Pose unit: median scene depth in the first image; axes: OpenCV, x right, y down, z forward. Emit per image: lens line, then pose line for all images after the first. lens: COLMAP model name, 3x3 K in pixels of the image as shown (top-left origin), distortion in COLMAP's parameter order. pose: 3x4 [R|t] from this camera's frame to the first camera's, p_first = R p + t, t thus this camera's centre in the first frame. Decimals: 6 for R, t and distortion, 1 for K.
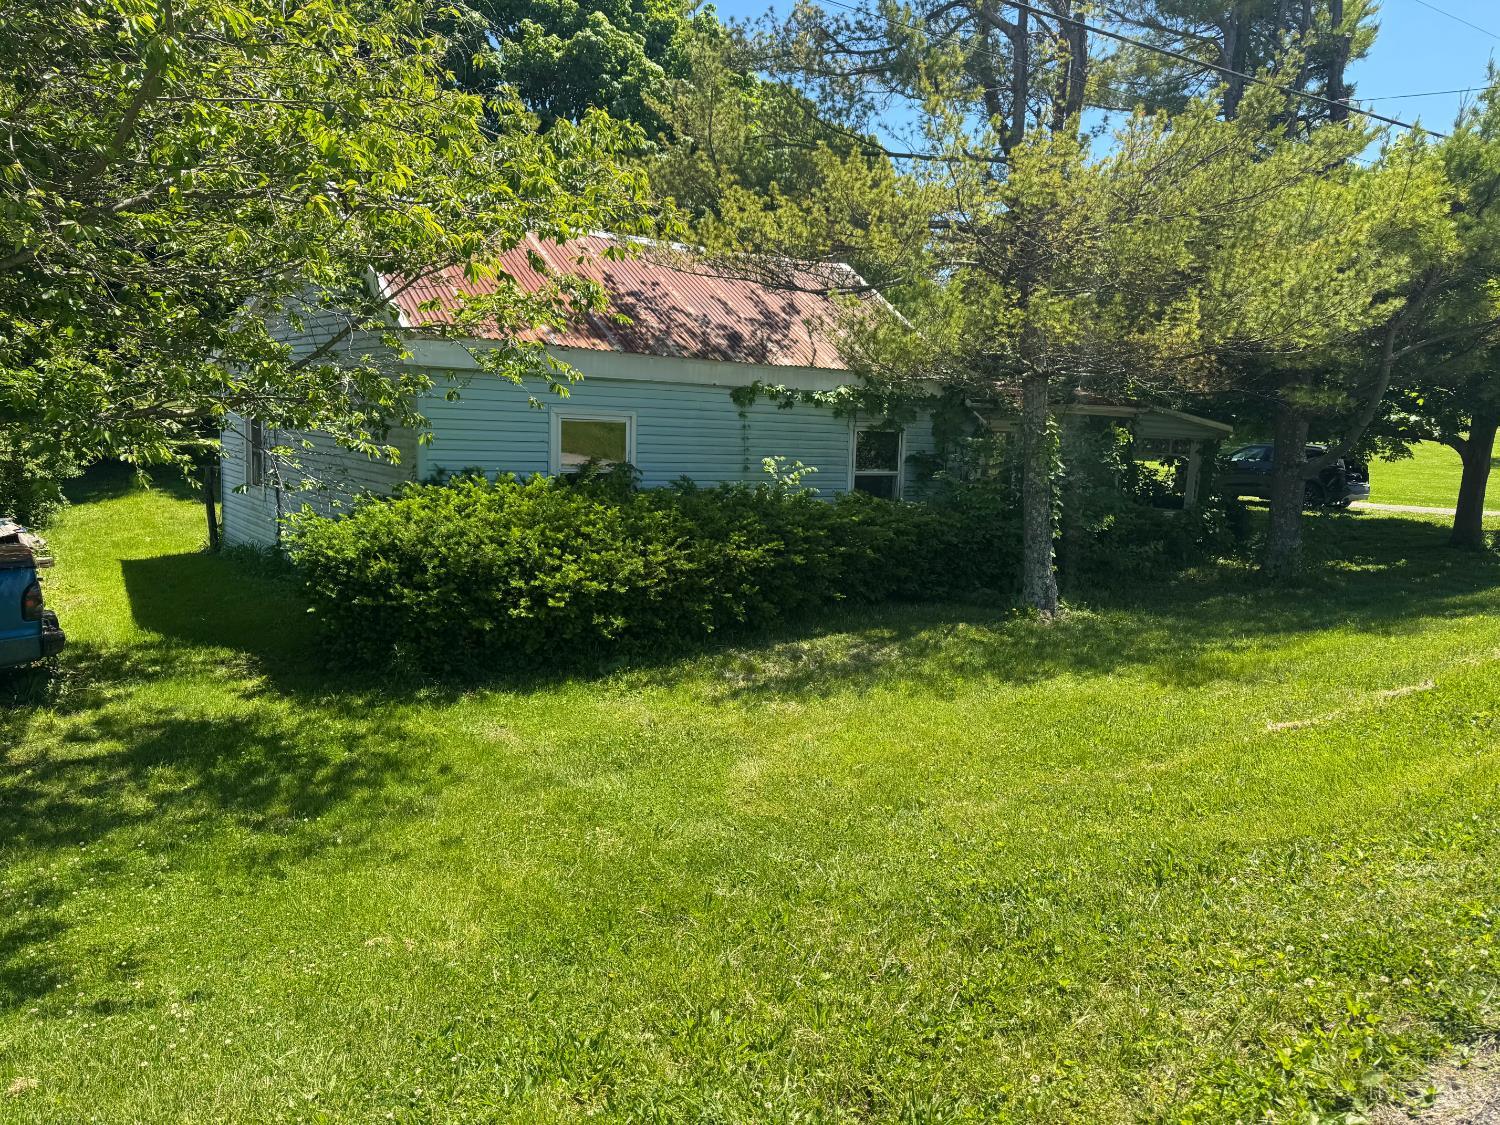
lens RADIAL K [[1067.2, 0, 743.2], [0, 1067.2, 574.1], [0, 0, 1]] dist [0.089709, -0.085507]
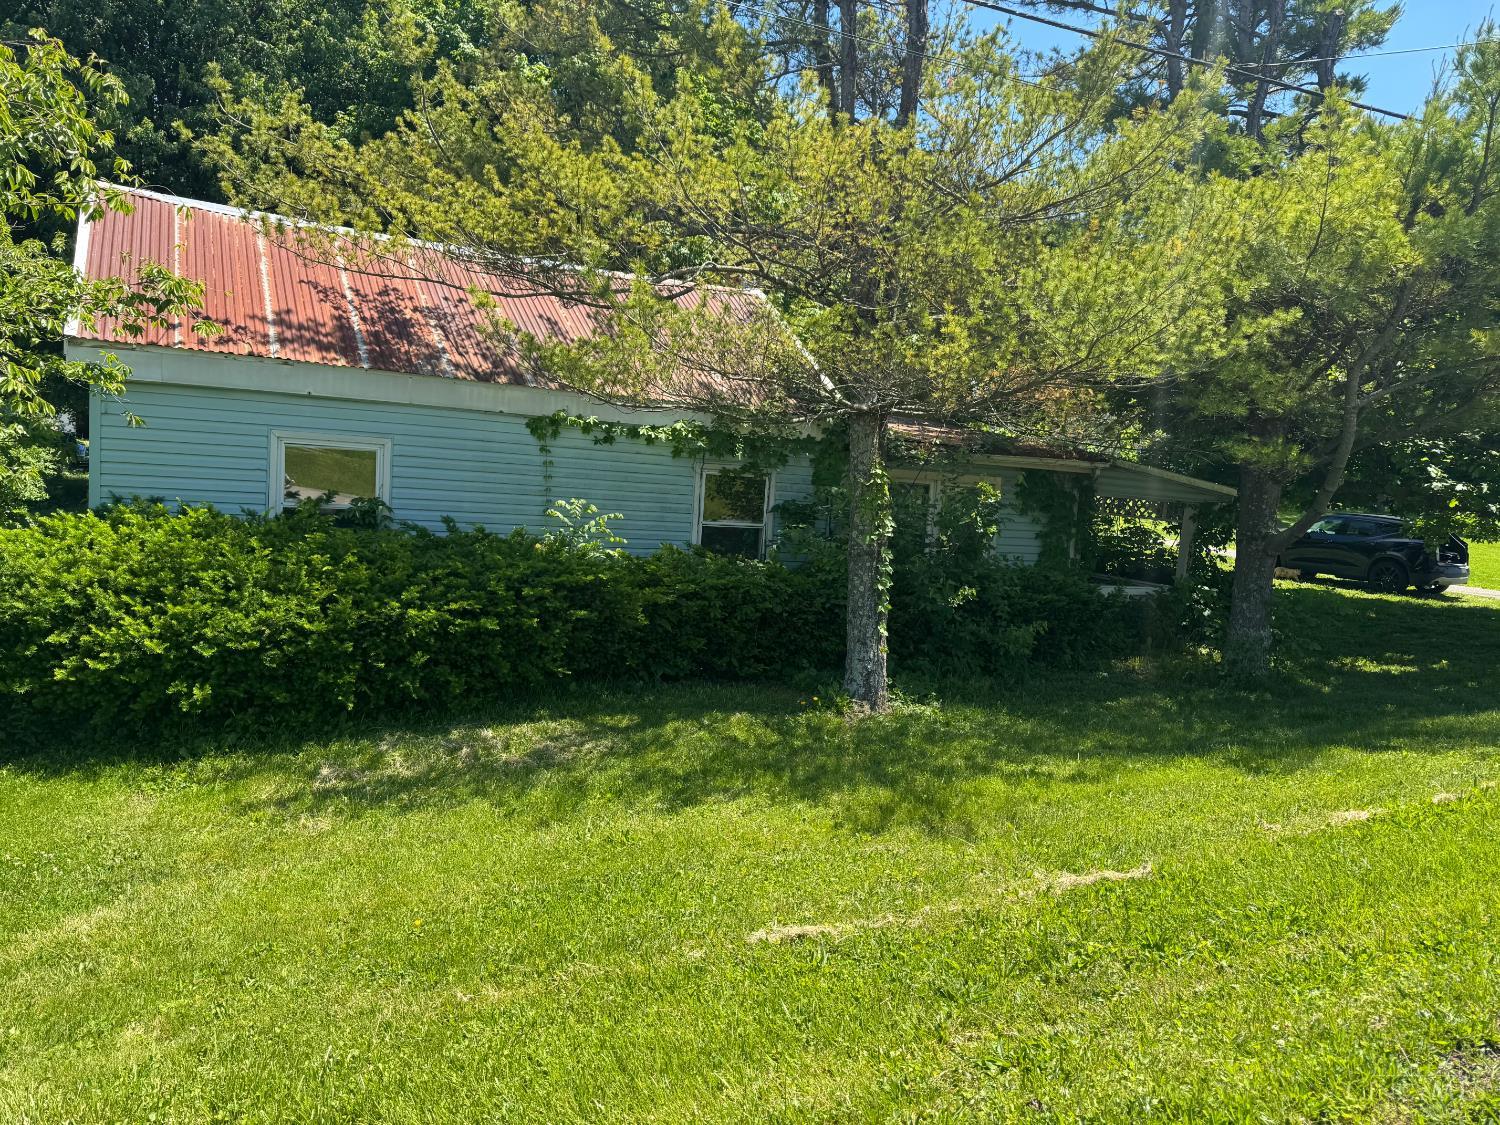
lens RADIAL K [[1067.2, 0, 743.2], [0, 1067.2, 574.1], [0, 0, 1]] dist [0.089709, -0.085507]
pose [[0.990350, 0.046282, -0.130635, 0.273508], [-0.052389, 0.997670, -0.043703, -0.020746], [0.128308, 0.050125, 0.990467, 0.180947]]
